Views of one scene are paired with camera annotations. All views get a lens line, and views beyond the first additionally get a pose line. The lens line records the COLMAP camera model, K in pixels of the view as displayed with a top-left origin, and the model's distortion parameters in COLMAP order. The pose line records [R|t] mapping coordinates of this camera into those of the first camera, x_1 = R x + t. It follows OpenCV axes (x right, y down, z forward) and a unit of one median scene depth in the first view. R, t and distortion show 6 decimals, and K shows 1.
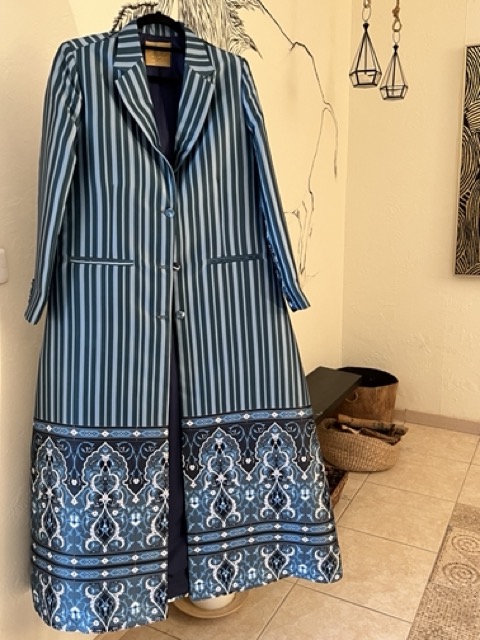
lens RADIAL K [[604.4, 0, 230.4], [0, 604.4, 321.1], [0, 0, 1]] dist [0.015081, 0.000000]
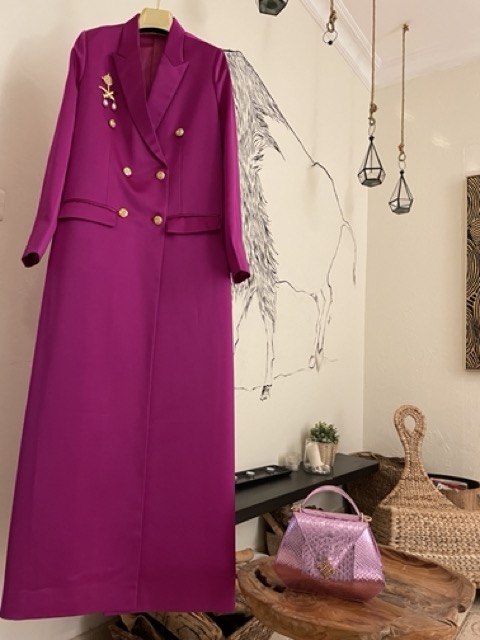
lens RADIAL K [[485.5, 0, 238.3], [0, 485.5, 324.7], [0, 0, 1]] dist [0.066006, -0.082831]
pose [[0.990833, 0.049344, -0.125761, 0.099370], [-0.087531, 0.943565, -0.319410, 0.207960], [0.102902, 0.327490, 0.939234, 0.161825]]
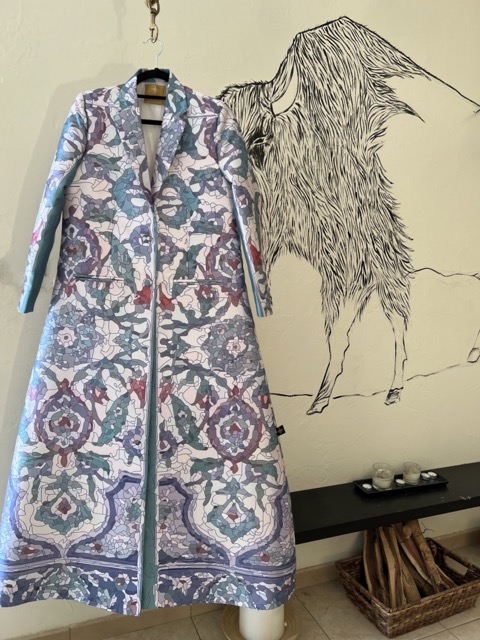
lens RADIAL K [[489.4, 0, 231.1], [0, 489.4, 318.7], [0, 0, 1]] dist [0.030121, -0.029303]
pose [[0.774192, 0.084338, -0.627307, 0.346593], [-0.176477, 0.980543, -0.085972, 0.022821], [0.607850, 0.177264, 0.774013, 0.213319]]
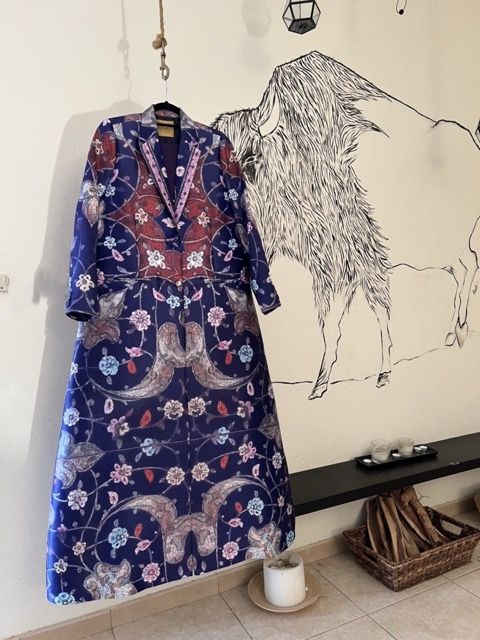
lens RADIAL K [[489.4, 0, 237.3], [0, 489.4, 320.4], [0, 0, 1]] dist [0.030121, -0.029303]
pose [[0.812126, -0.000984, -0.583482, 0.366391], [-0.100900, 0.984696, -0.142099, 0.082428], [0.574692, 0.174275, 0.799598, 0.126538]]
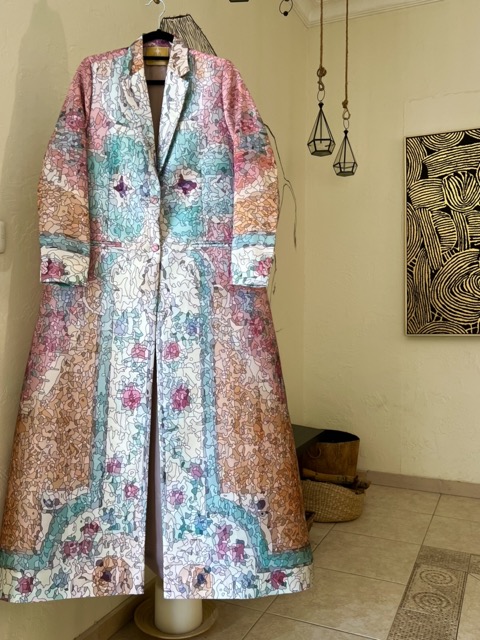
lens RADIAL K [[604.4, 0, 233.9], [0, 604.4, 314.0], [0, 0, 1]] dist [0.015081, 0.000000]
pose [[0.996868, 0.022307, 0.075867, -0.023050], [-0.005181, 0.975751, -0.218823, 0.161880], [-0.078908, 0.217745, 0.972811, -0.035381]]
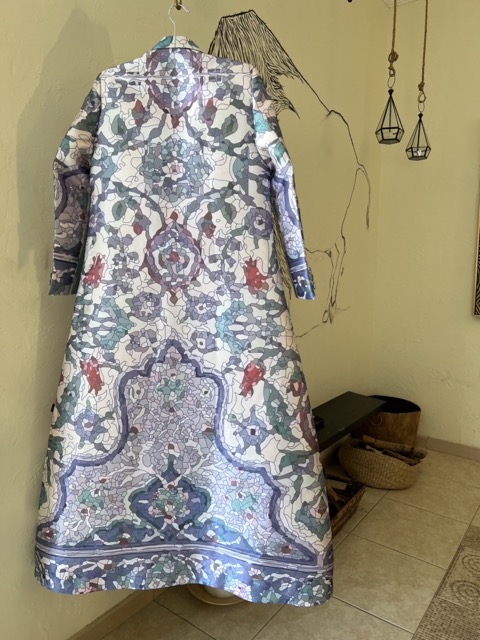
lens RADIAL K [[489.4, 0, 235.3], [0, 489.4, 316.3], [0, 0, 1]] dist [0.030121, -0.029303]
pose [[0.990525, 0.046603, -0.129185, 0.068902], [-0.060006, 0.992985, -0.101885, 0.057114], [0.123531, 0.108672, 0.986372, 0.073612]]
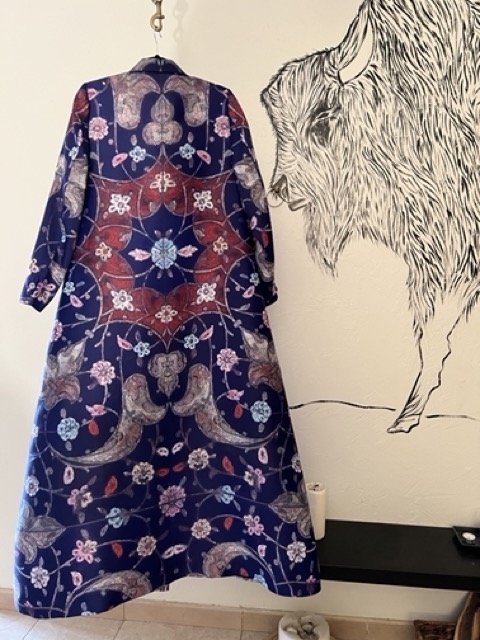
lens RADIAL K [[489.4, 0, 234.7], [0, 489.4, 320.0], [0, 0, 1]] dist [0.030121, -0.029303]
pose [[0.382262, 0.070050, -0.921395, 0.474608], [-0.231703, 0.972533, -0.022190, 0.000800], [0.894533, 0.221973, 0.387994, 0.454445]]
